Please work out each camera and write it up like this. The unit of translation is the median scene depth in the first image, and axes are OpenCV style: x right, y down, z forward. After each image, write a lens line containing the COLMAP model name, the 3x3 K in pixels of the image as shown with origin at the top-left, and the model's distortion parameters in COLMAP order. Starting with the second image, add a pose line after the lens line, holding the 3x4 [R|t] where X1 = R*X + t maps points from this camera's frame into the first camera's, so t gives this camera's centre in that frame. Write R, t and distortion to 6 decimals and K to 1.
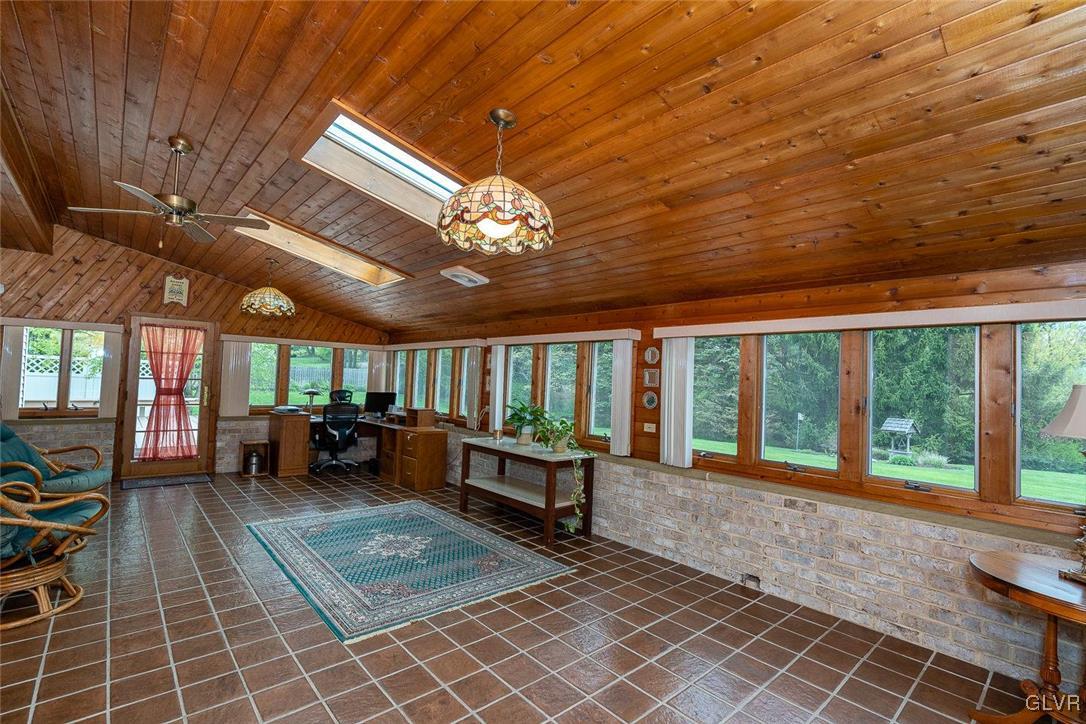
lens RADIAL K [[490.5, 0, 540.4], [0, 490.5, 360.6], [0, 0, 1]] dist [-0.001903, 0.000840]
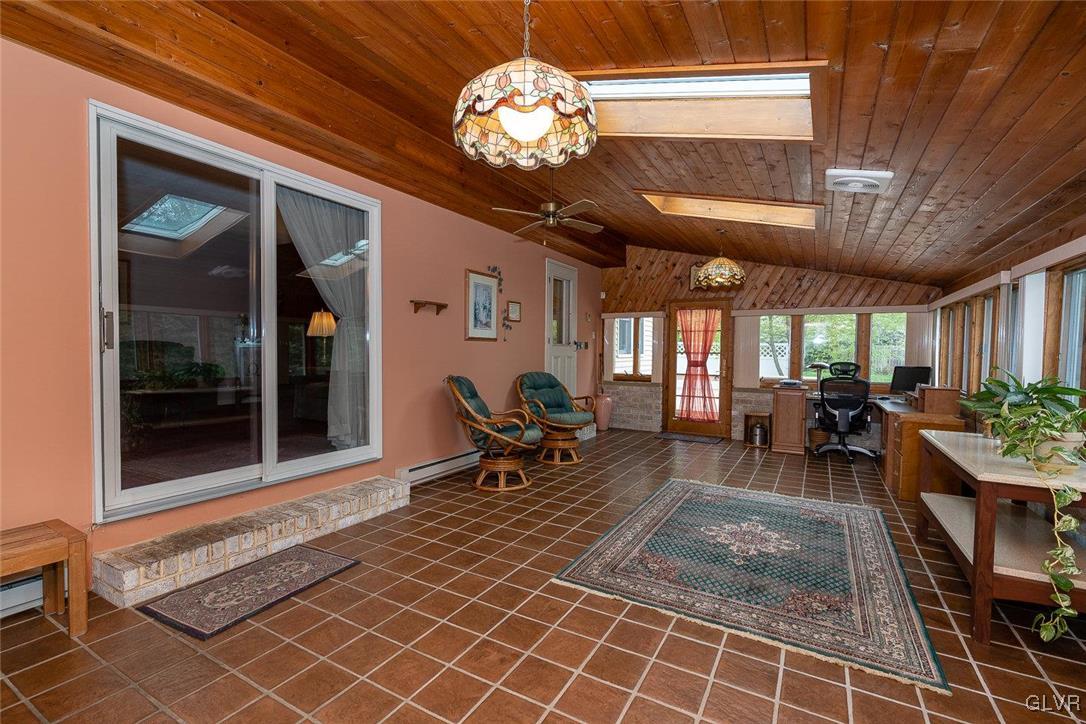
lens RADIAL K [[490.5, 0, 540.4], [0, 490.5, 360.6], [0, 0, 1]] dist [-0.001903, 0.000840]
pose [[0.323145, -0.010510, -0.946291, 0.359351], [0.035485, 0.999370, 0.001018, 0.061524], [0.945684, -0.033908, 0.323314, 0.390757]]
